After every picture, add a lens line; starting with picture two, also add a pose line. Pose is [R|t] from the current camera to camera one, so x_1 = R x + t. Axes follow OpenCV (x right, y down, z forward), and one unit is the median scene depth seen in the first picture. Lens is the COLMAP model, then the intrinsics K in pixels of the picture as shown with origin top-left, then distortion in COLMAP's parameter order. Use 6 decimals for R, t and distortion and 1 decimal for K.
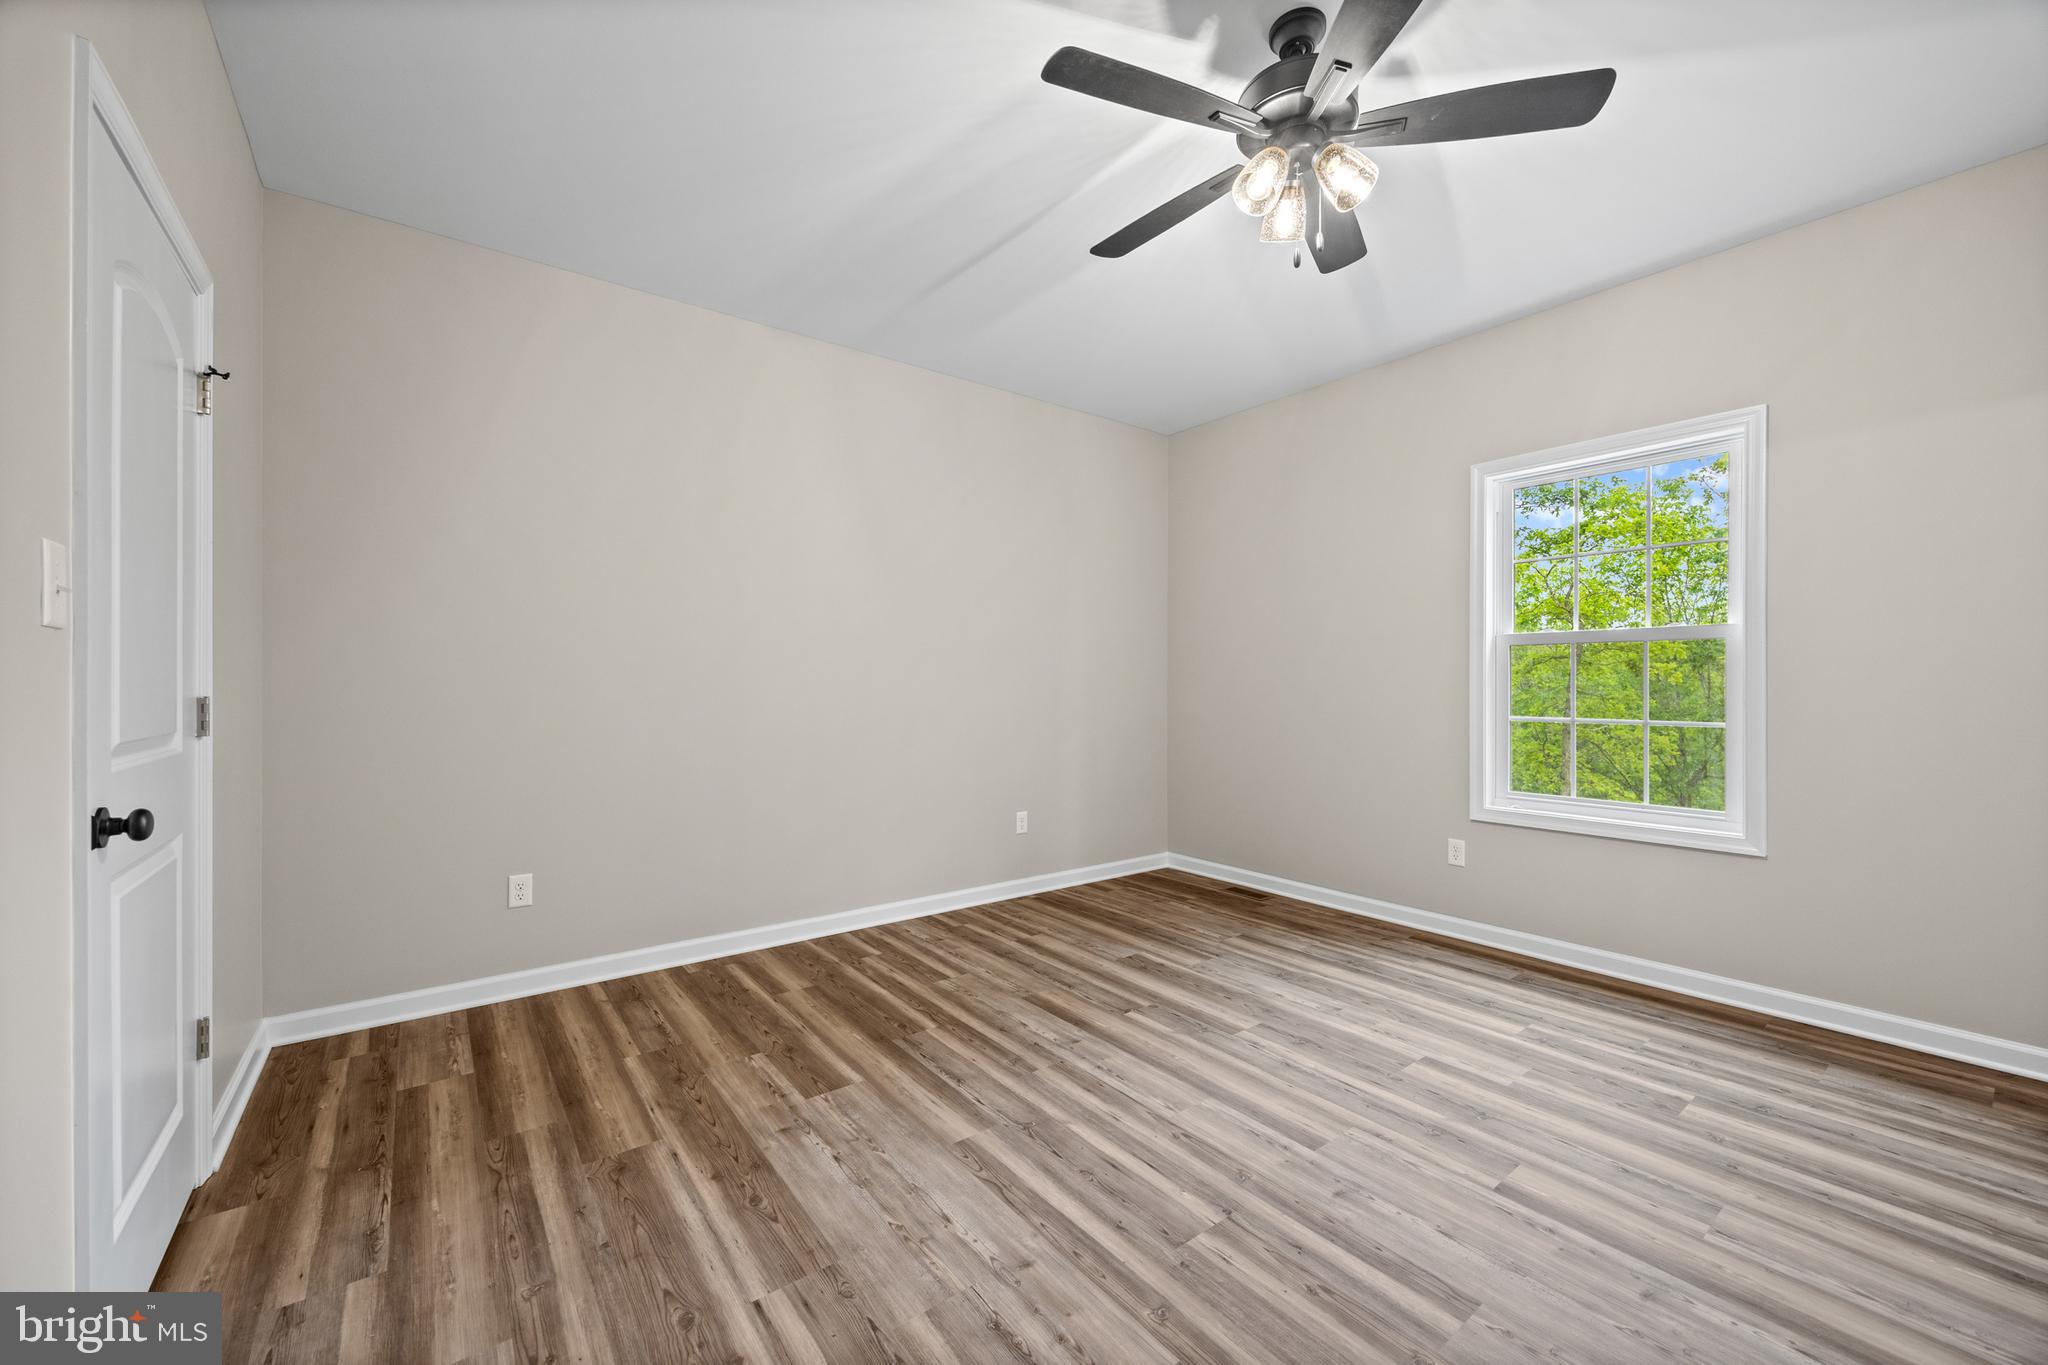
lens RADIAL K [[810.2, 0, 1024.0], [0, 810.2, 682.5], [0, 0, 1]] dist [-0.000740, 0.000182]
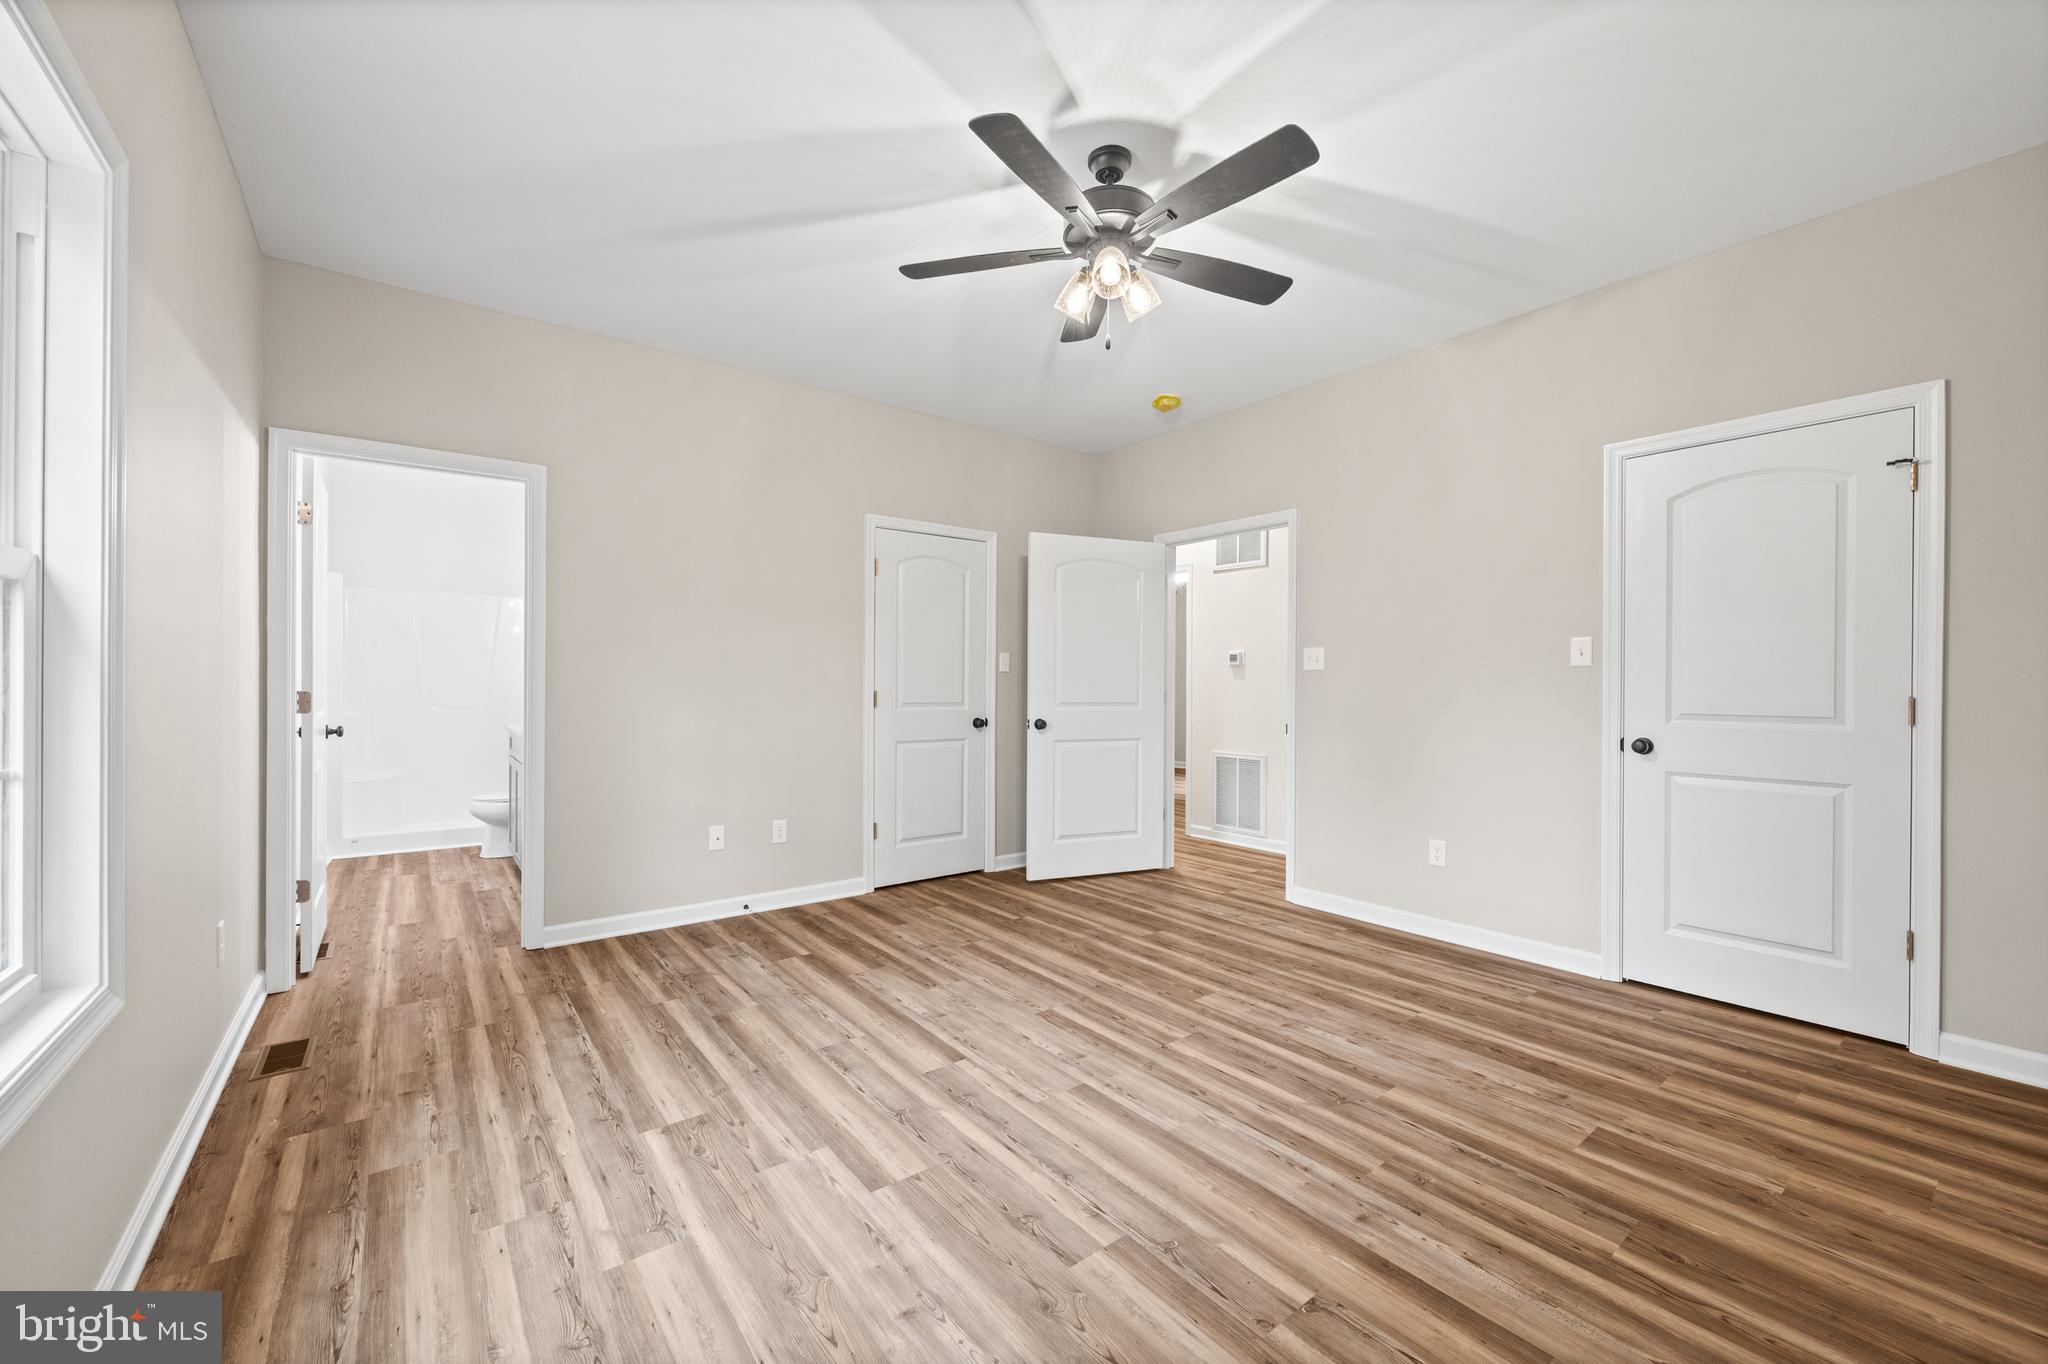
lens RADIAL K [[810.2, 0, 1024.0], [0, 810.2, 682.0], [0, 0, 1]] dist [-0.000740, 0.000182]
pose [[-0.999980, -0.000887, -0.006242, 0.410555], [-0.000871, 0.999996, -0.002611, 0.000554], [0.006244, -0.002605, -0.999977, 1.967581]]
